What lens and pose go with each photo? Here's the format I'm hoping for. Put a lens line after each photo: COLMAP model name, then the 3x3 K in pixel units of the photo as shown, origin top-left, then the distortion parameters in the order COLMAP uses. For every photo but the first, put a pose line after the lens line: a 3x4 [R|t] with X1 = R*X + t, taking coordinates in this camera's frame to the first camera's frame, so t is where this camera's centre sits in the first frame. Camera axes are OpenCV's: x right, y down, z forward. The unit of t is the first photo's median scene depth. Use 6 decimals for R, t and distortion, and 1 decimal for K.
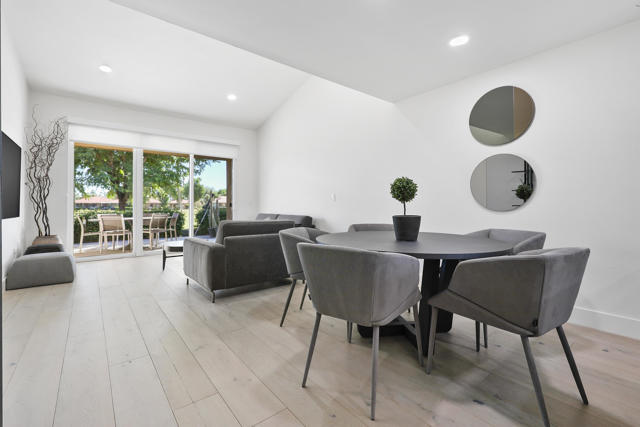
lens RADIAL K [[288.4, 0, 331.9], [0, 288.4, 202.4], [0, 0, 1]] dist [-0.000916, 0.000067]
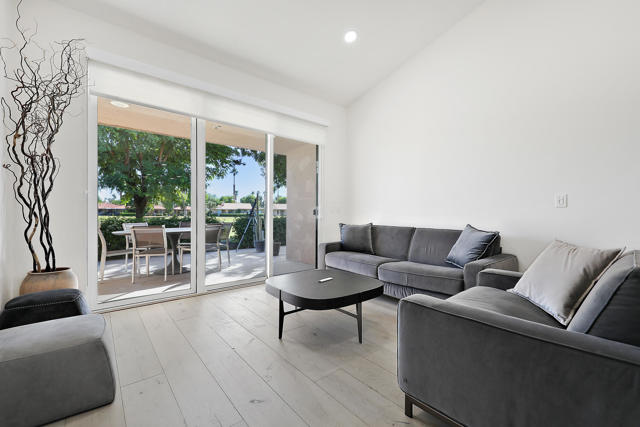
lens RADIAL K [[271.7, 0, 320.0], [0, 271.7, 213.5], [0, 0, 1]] dist [0.001895, 0.000059]
pose [[0.999978, 0.005711, -0.003371, -0.503053], [-0.005664, 0.999888, 0.013834, 0.005818], [0.003450, -0.013815, 0.999899, 0.515091]]
